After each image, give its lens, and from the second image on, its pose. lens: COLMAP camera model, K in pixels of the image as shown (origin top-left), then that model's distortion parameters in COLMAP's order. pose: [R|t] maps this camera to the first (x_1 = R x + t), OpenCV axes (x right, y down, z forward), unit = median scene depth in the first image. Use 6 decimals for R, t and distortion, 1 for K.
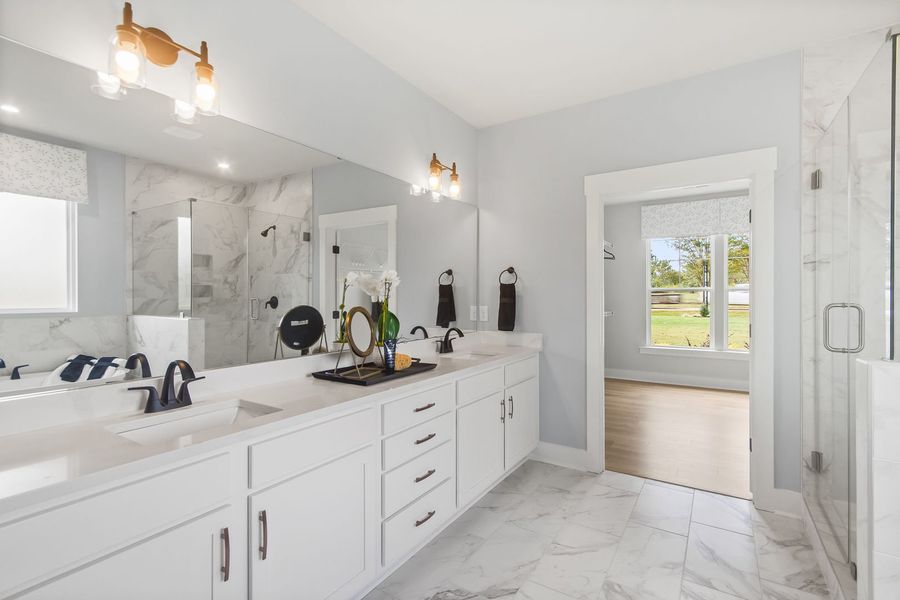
lens RADIAL K [[433.4, 0, 452.2], [0, 433.4, 296.3], [0, 0, 1]] dist [0.004942, 0.000730]
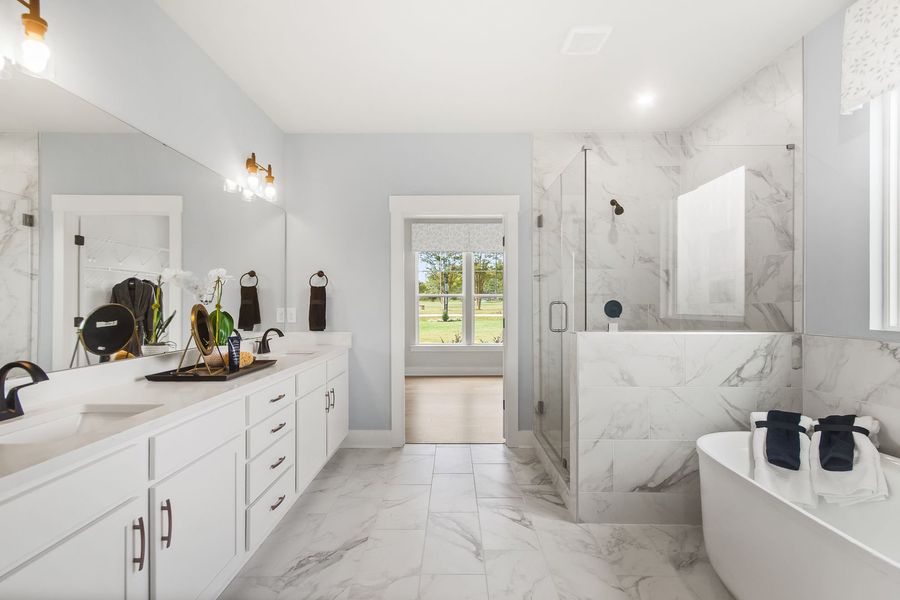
lens RADIAL K [[433.4, 0, 472.0], [0, 433.4, 304.4], [0, 0, 1]] dist [0.004942, 0.000730]
pose [[0.829932, -0.002069, 0.557860, -0.197483], [0.001798, 0.999998, 0.001033, 0.018801], [-0.557861, 0.000146, 0.829934, -0.114752]]
